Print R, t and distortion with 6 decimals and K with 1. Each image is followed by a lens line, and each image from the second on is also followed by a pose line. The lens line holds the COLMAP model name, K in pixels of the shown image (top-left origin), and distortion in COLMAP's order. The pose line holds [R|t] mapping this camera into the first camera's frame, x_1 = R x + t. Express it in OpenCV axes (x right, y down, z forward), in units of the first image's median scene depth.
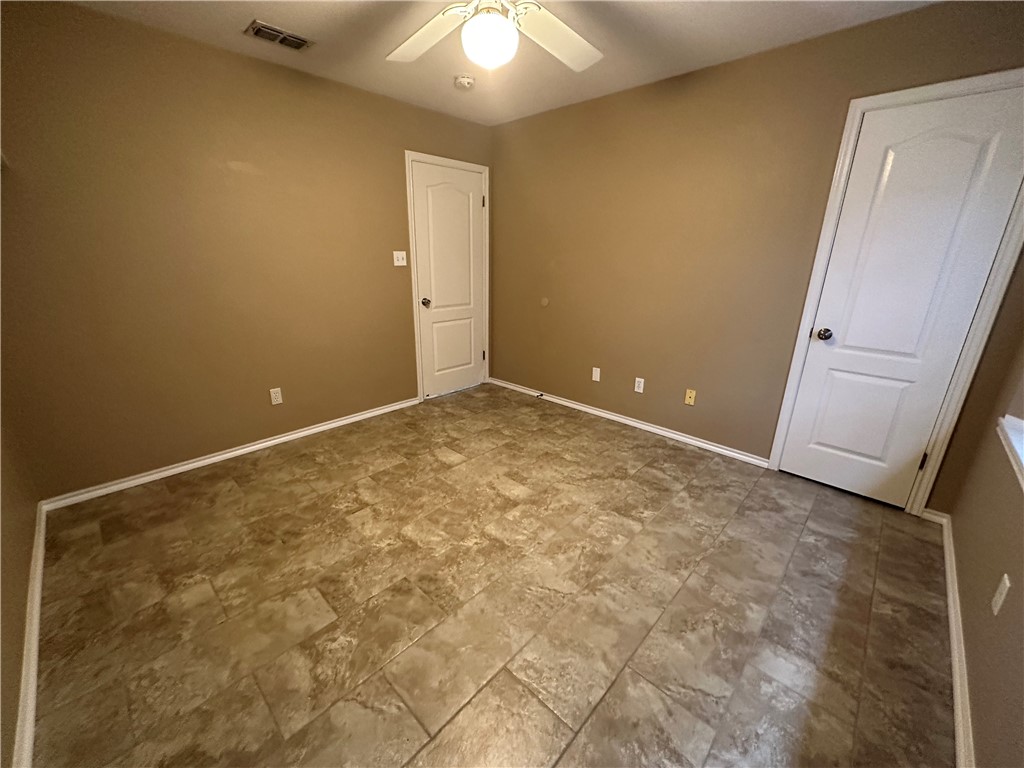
lens RADIAL K [[410.2, 0, 510.3], [0, 410.2, 384.3], [0, 0, 1]] dist [-0.001970, 0.000600]
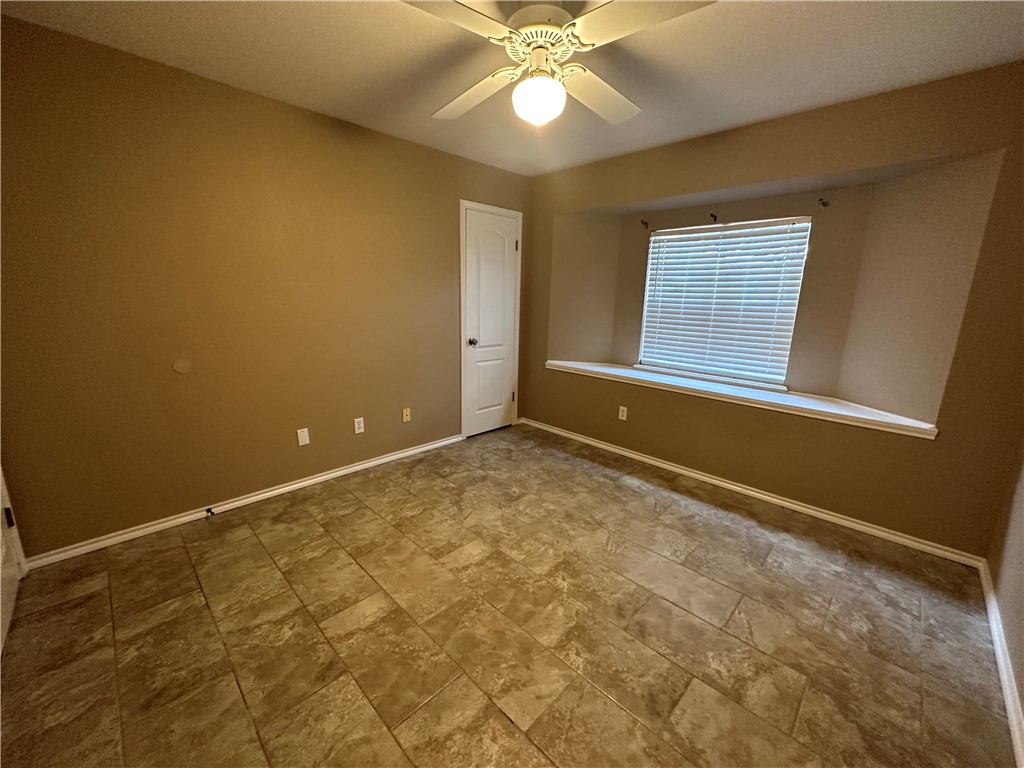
lens RADIAL K [[410.2, 0, 510.3], [0, 410.2, 384.3], [0, 0, 1]] dist [-0.001970, 0.000600]
pose [[0.020795, -0.227928, 0.973456, -0.856660], [0.285366, 0.934515, 0.212715, -0.278418], [-0.958193, 0.273368, 0.084476, 0.816679]]
